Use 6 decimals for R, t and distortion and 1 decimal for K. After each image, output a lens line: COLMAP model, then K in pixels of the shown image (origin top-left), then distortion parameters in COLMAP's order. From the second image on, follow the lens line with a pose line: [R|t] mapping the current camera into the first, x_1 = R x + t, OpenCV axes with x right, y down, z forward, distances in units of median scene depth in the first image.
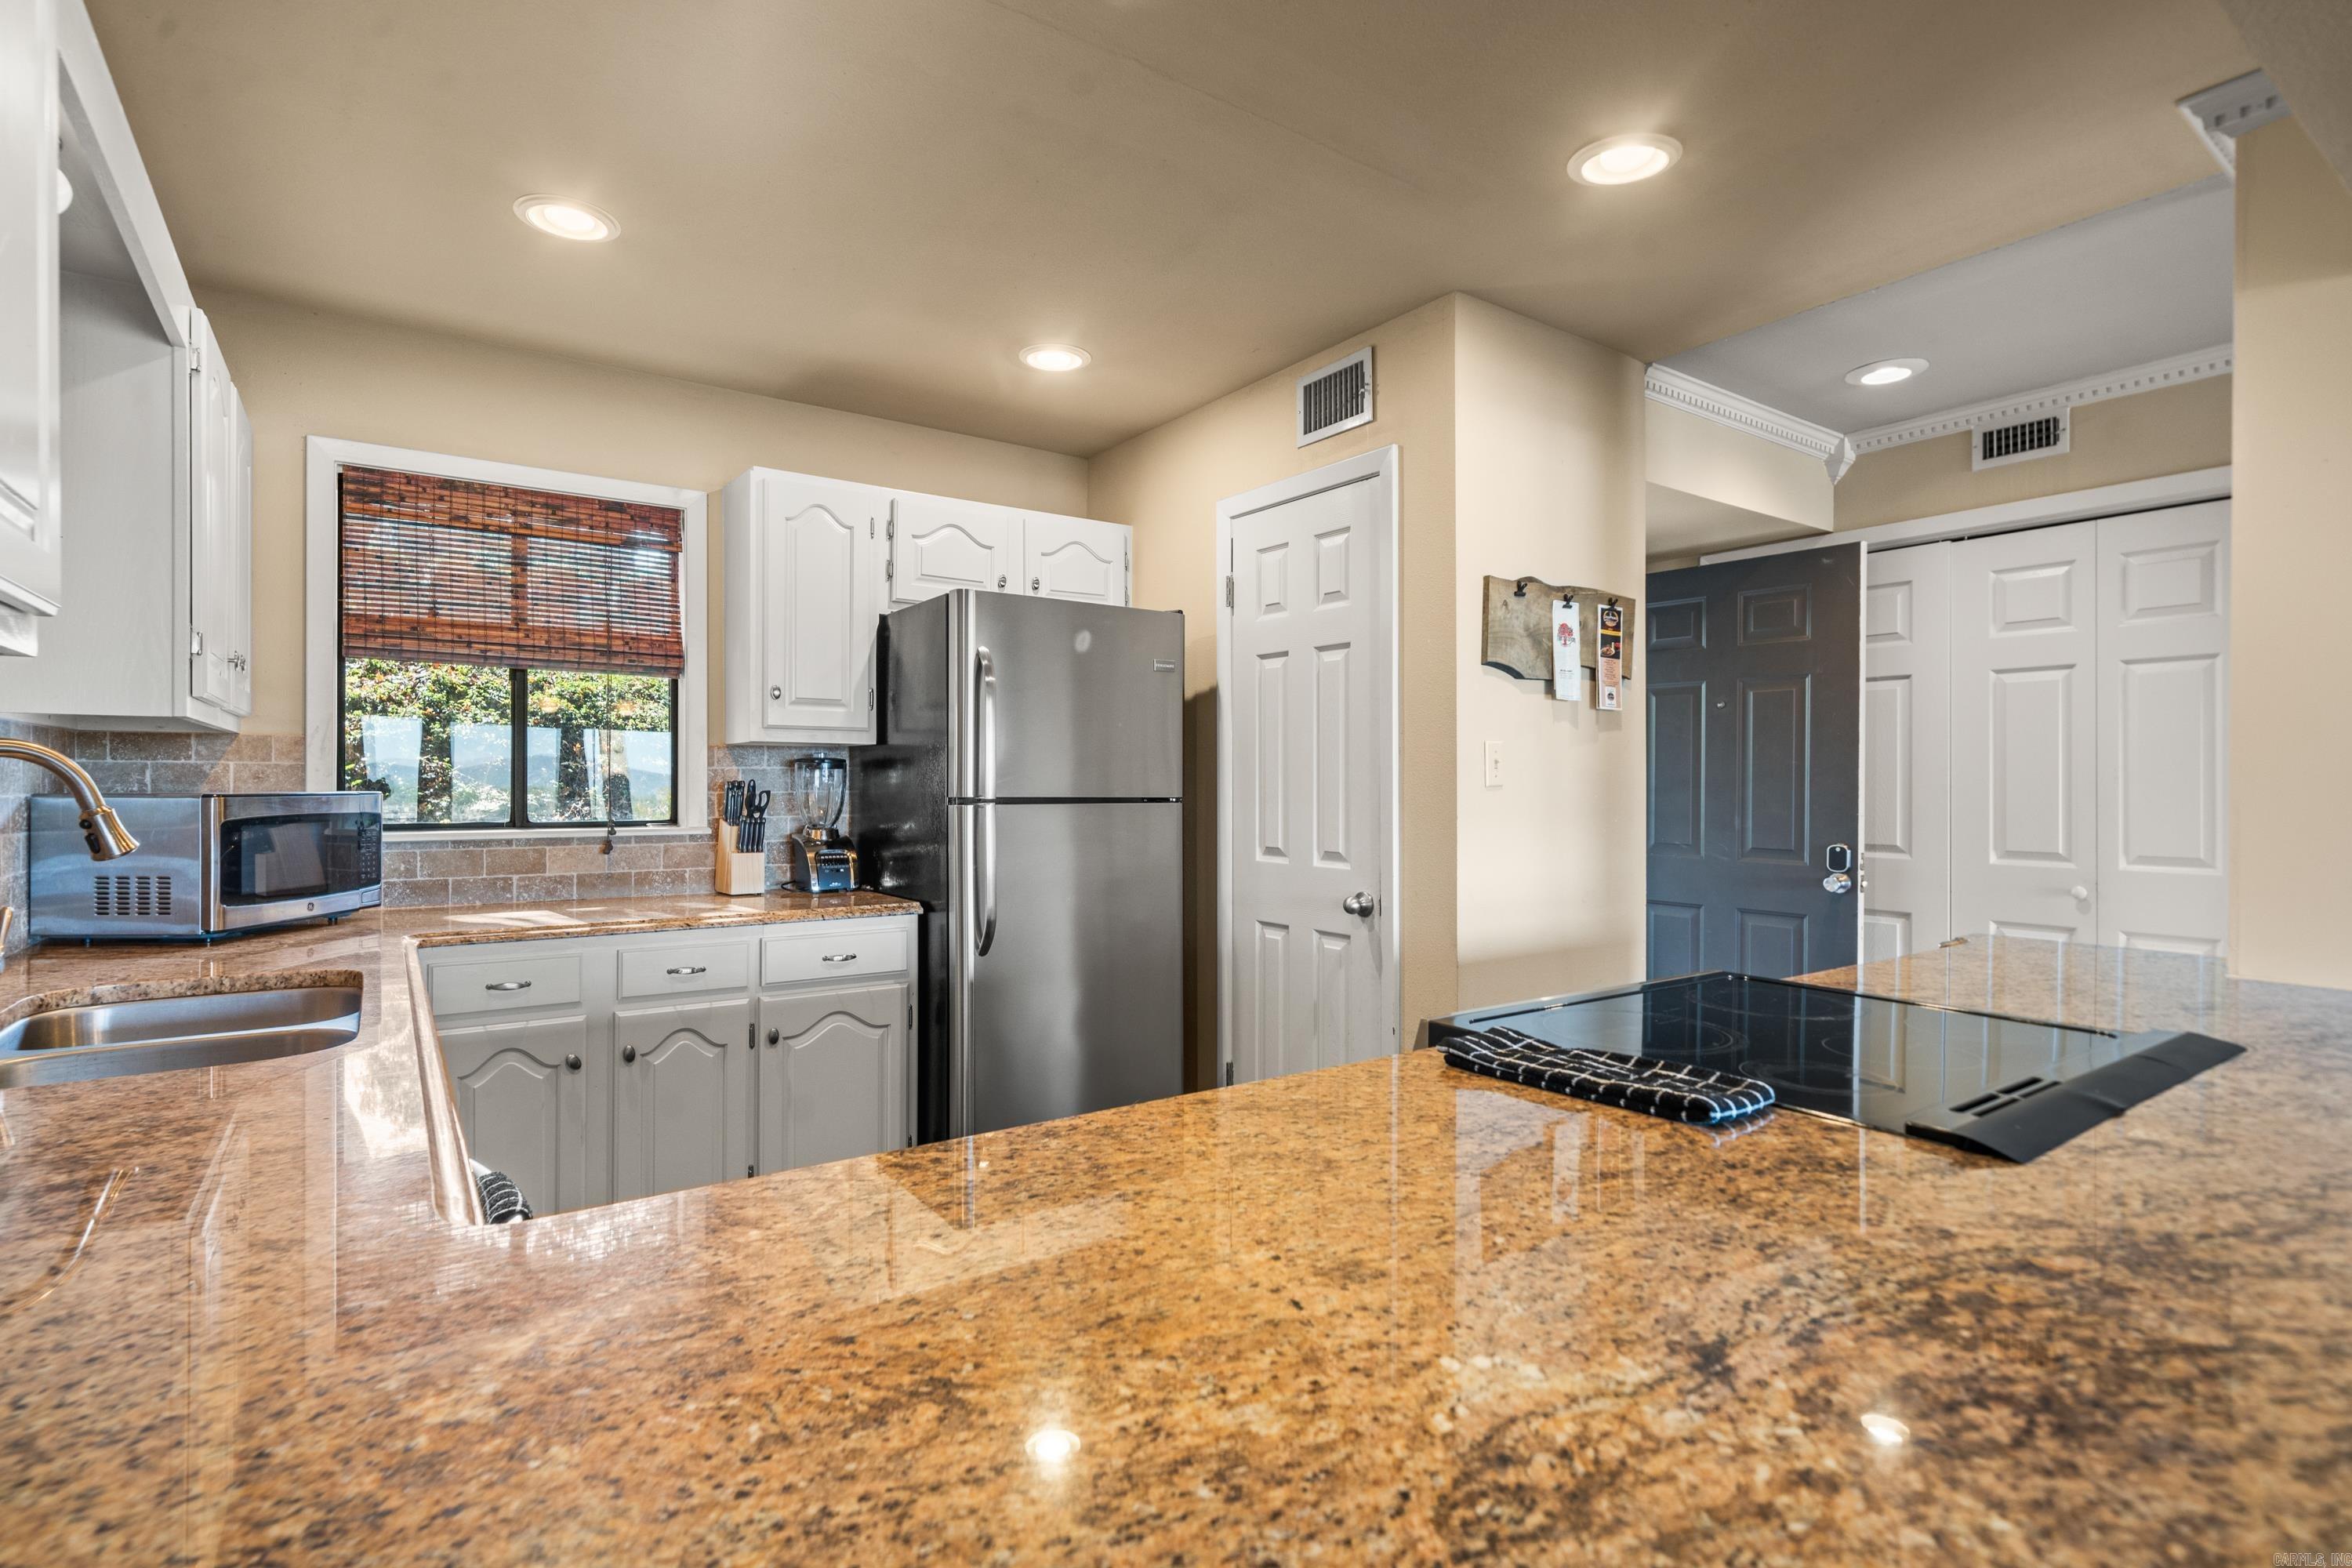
lens RADIAL K [[1124.2, 0, 1157.7], [0, 1124.2, 787.4], [0, 0, 1]] dist [-0.000553, 0.000338]
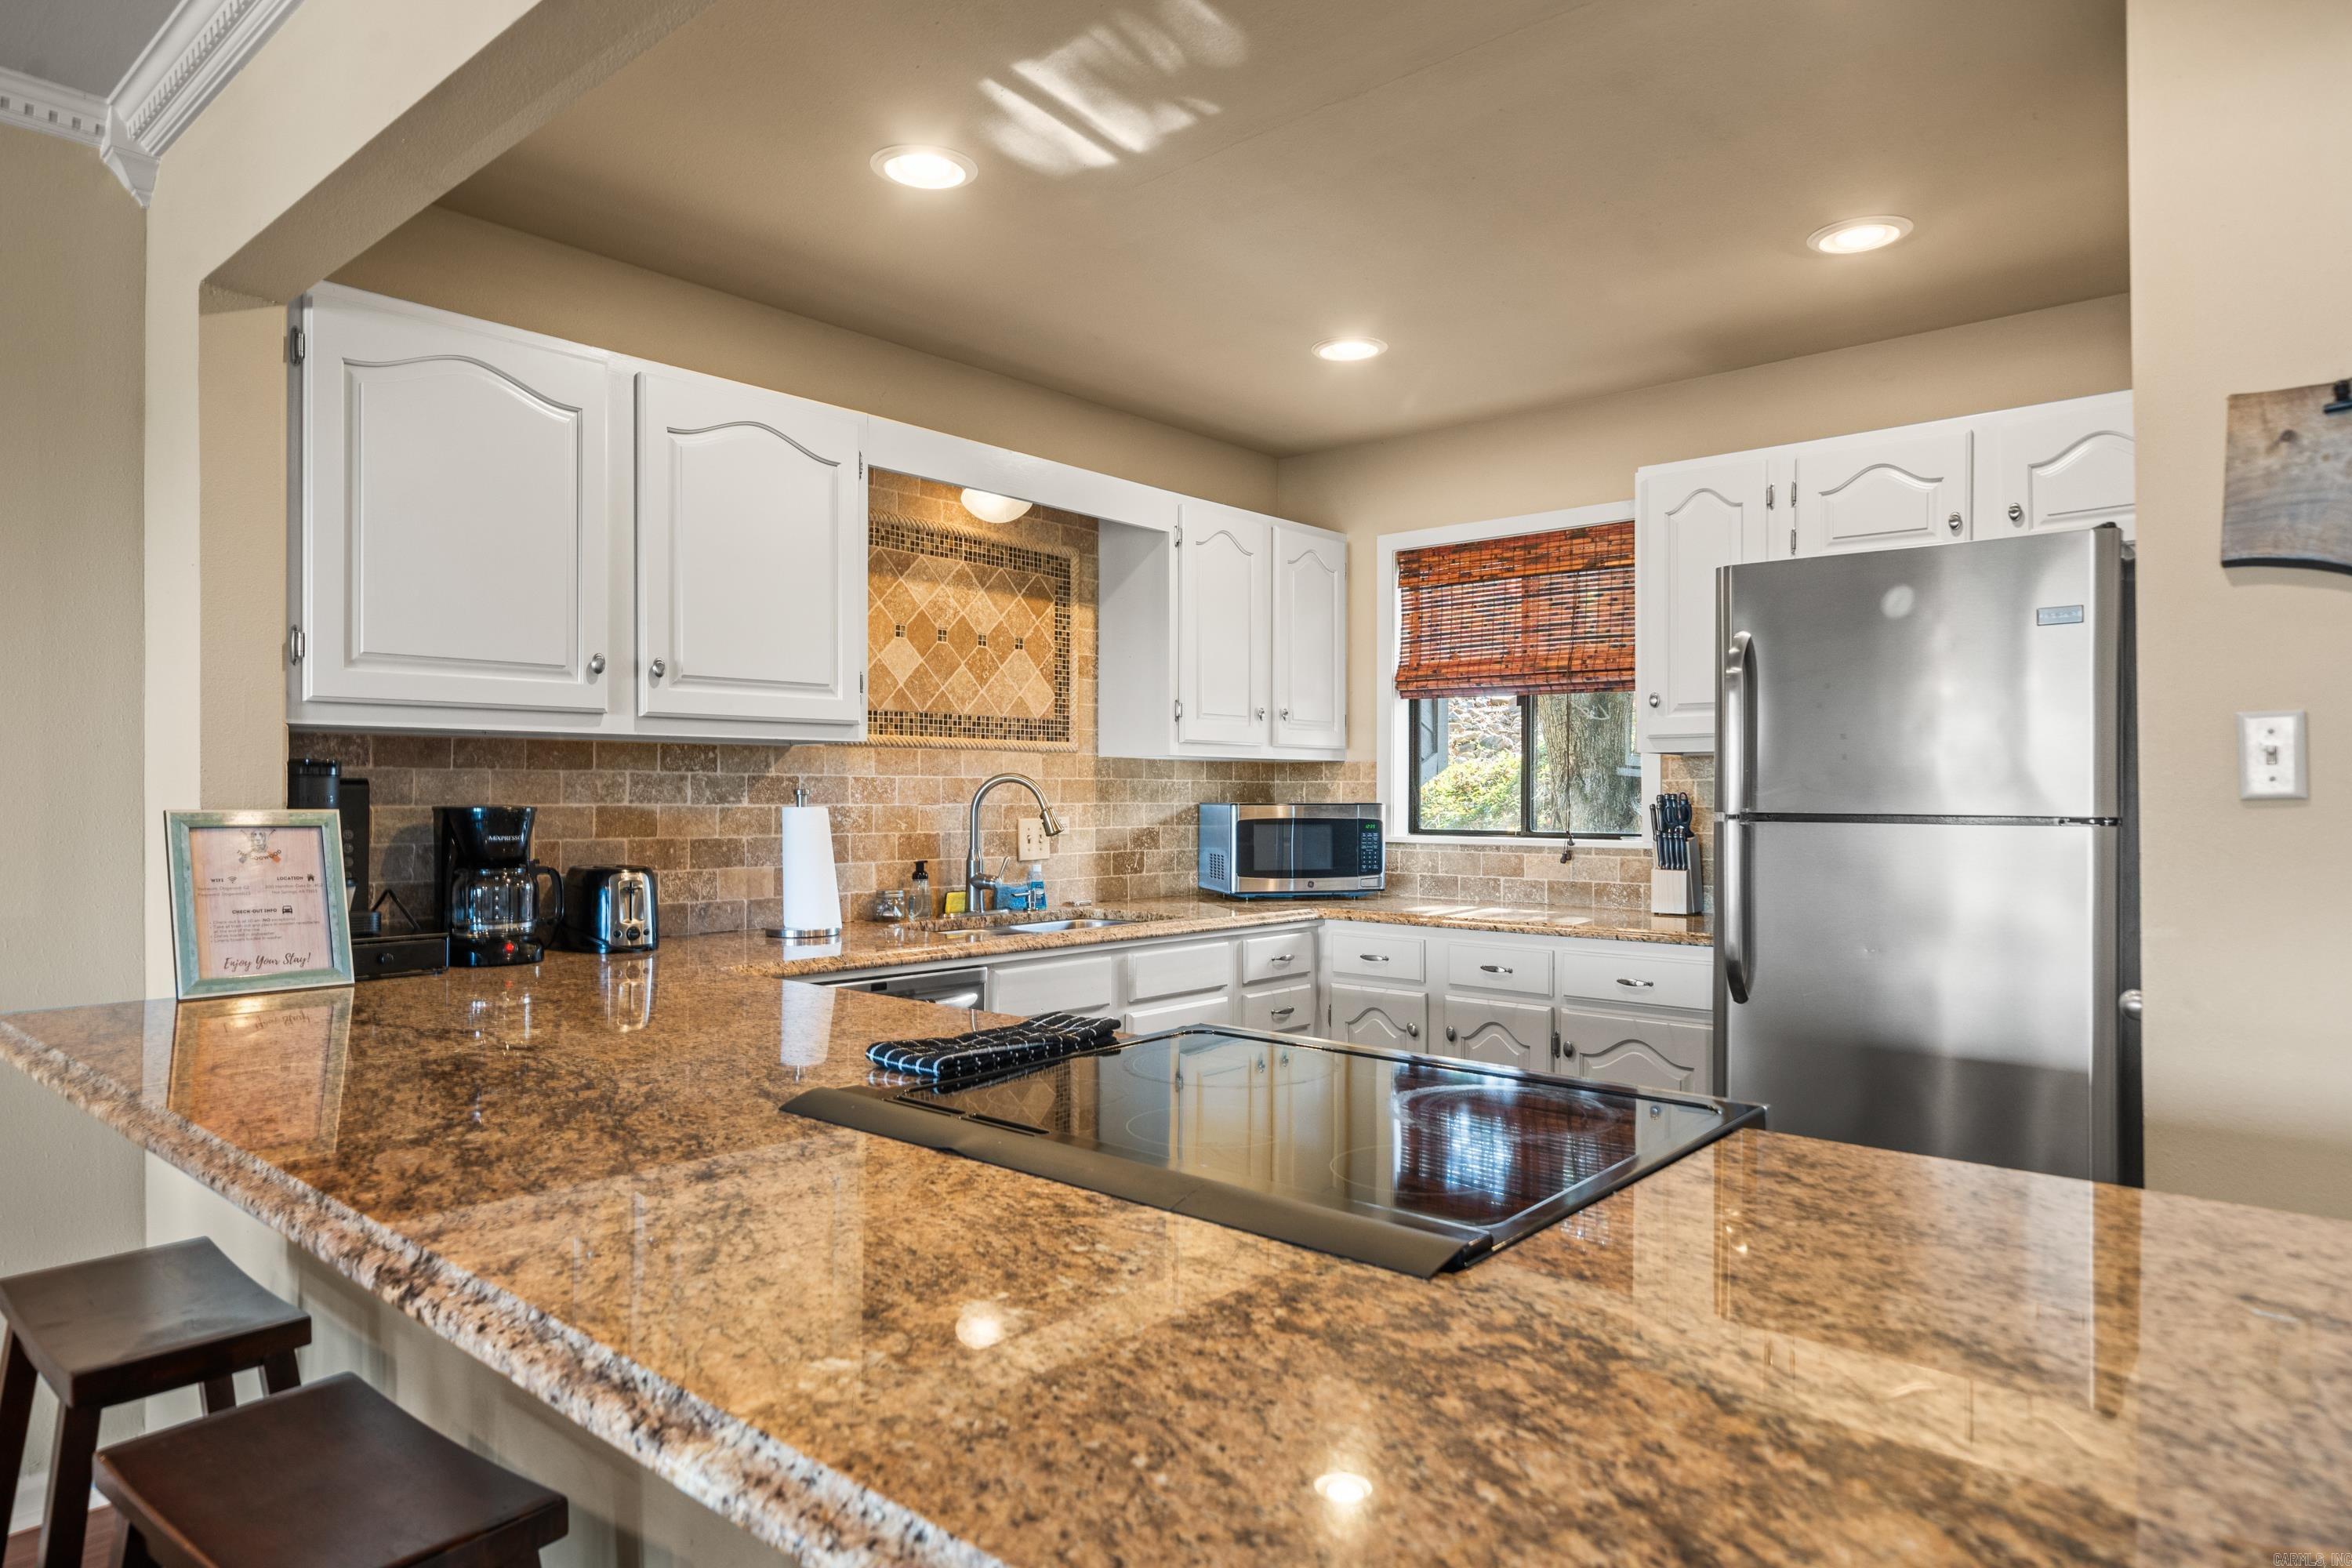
lens RADIAL K [[1399.5, 0, 1176.0], [0, 1399.5, 784.0], [0, 0, 1]] dist [0.002239, -0.000844]
pose [[0.244687, -0.011185, -0.969538, 0.726343], [-0.003764, 0.999915, -0.012486, 0.002610], [0.969595, 0.006705, 0.244624, 0.331417]]
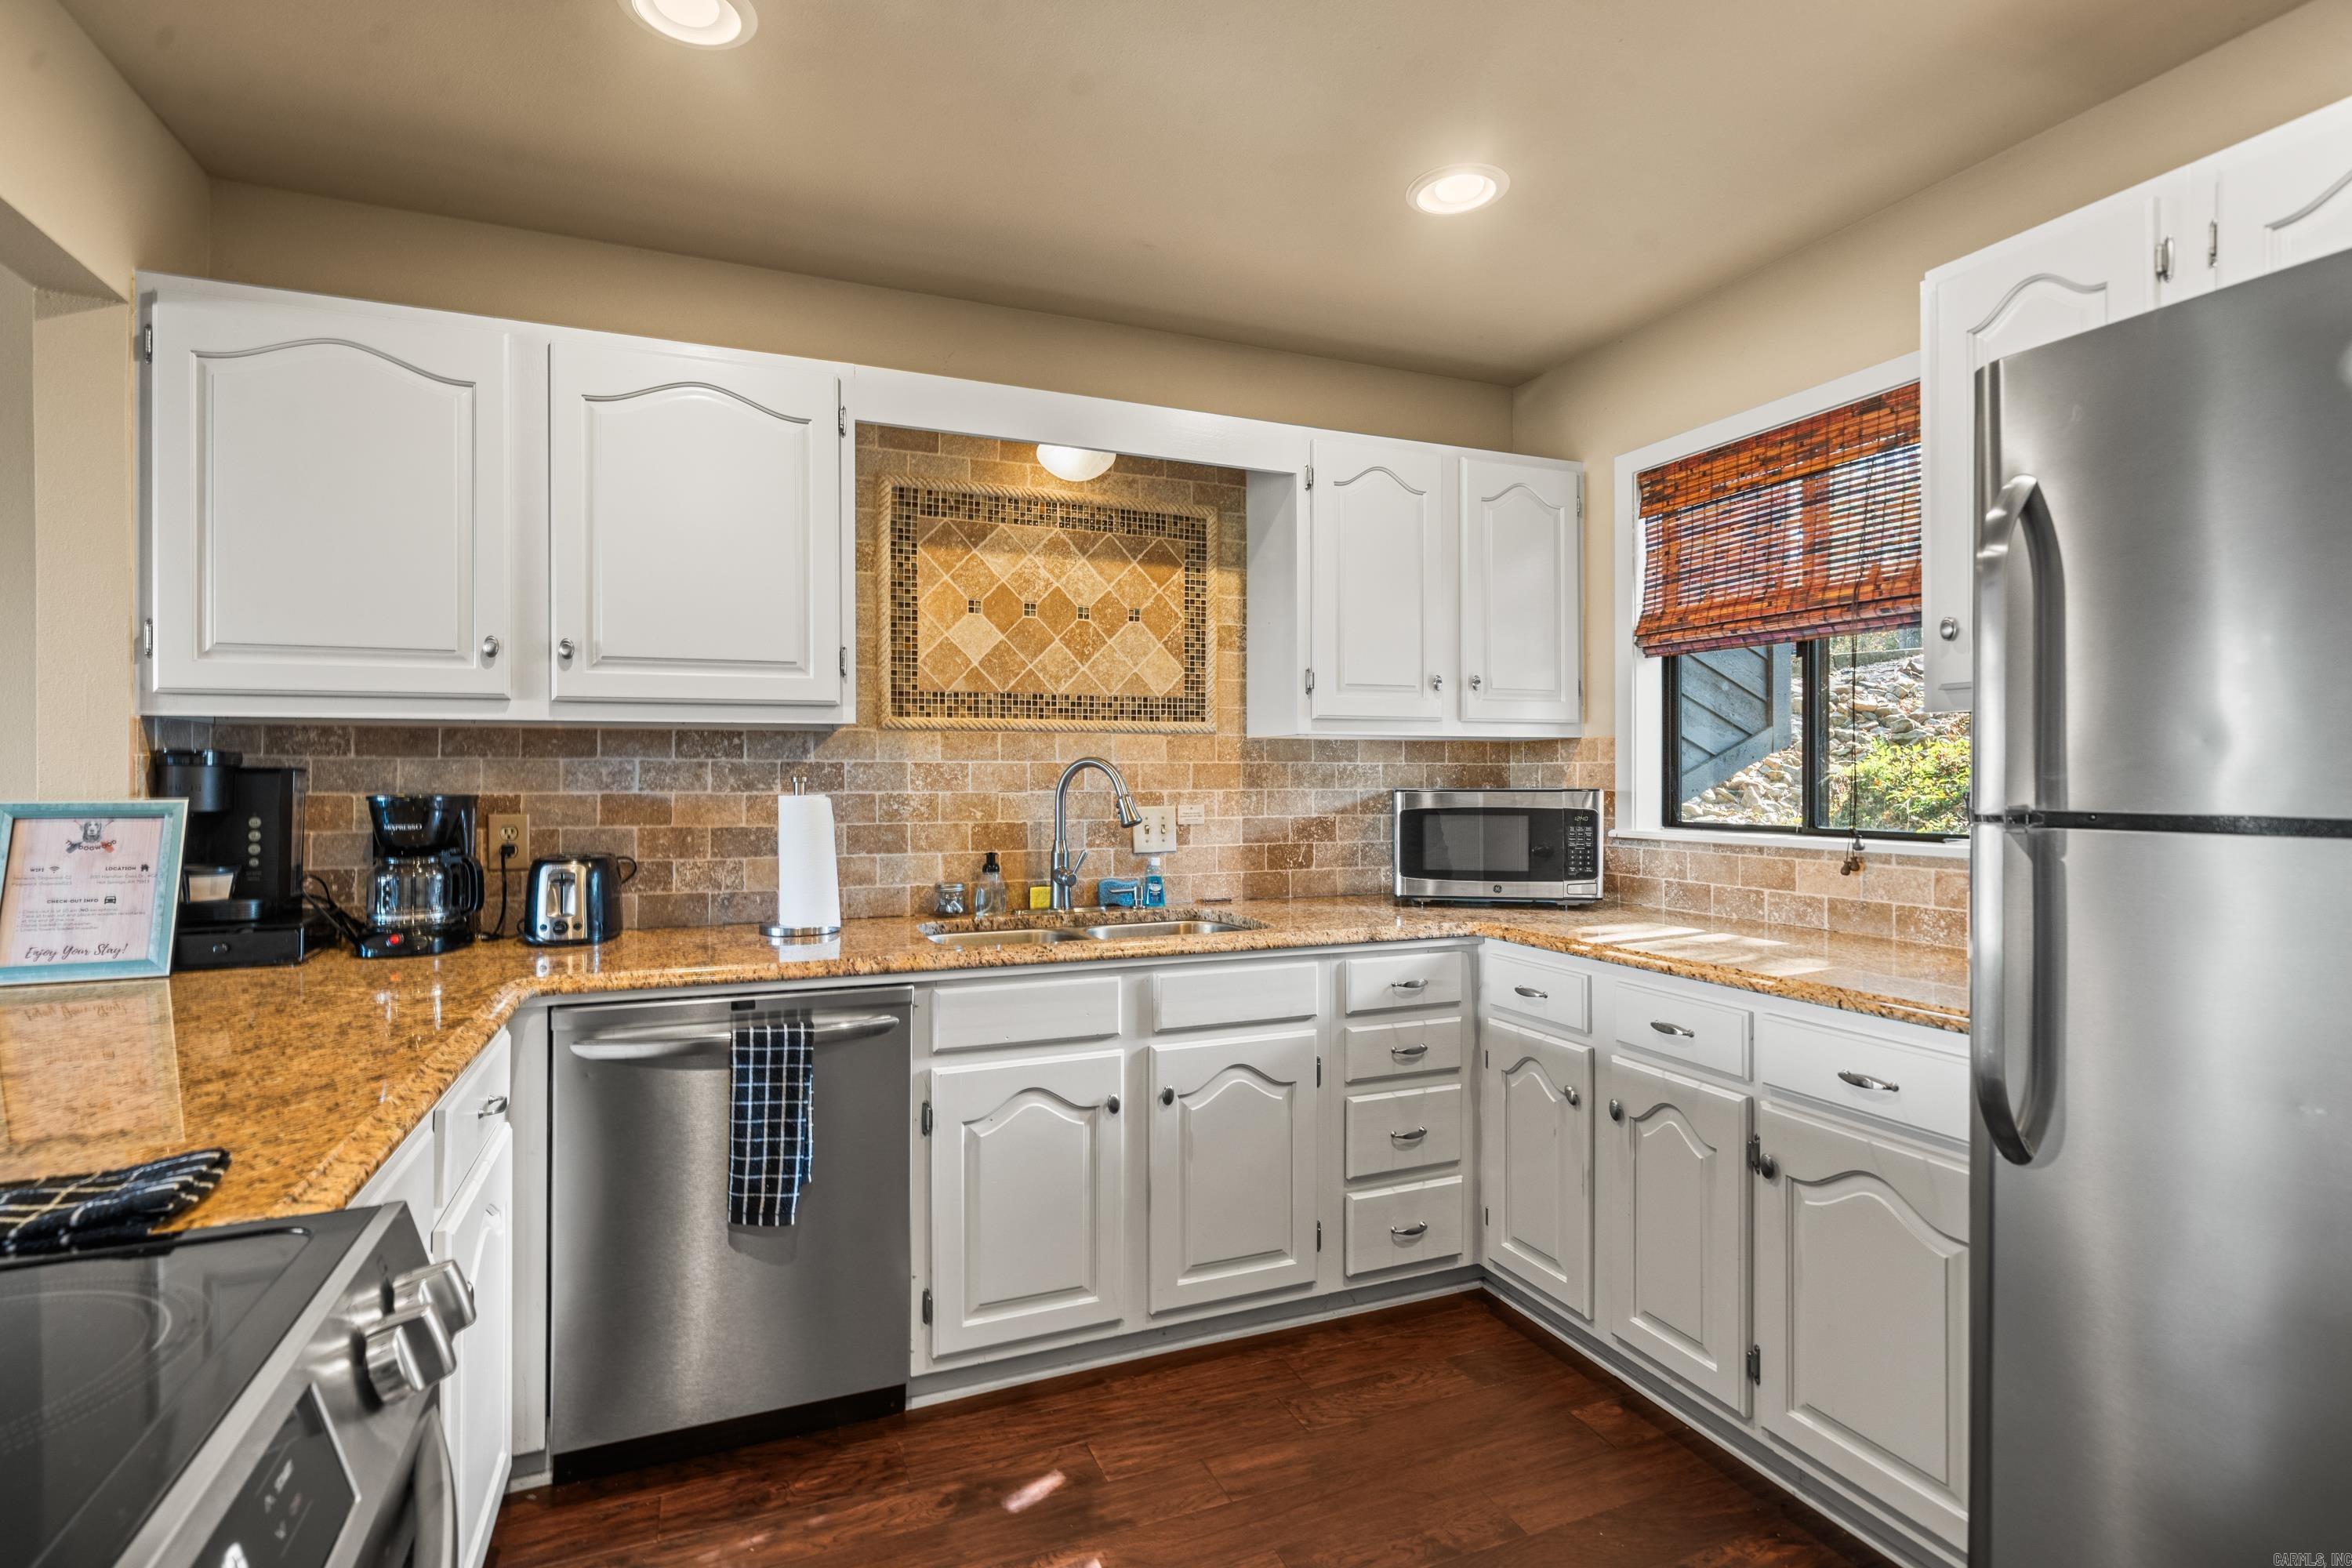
lens RADIAL K [[1122.7, 0, 1162.2], [0, 1122.7, 773.5], [0, 0, 1]] dist [0.001899, 0.000837]
pose [[-0.216841, -0.008162, -0.976173, 0.352039], [-0.001861, 0.999967, -0.007947, -0.001434], [0.976205, 0.000094, -0.216849, 0.740433]]
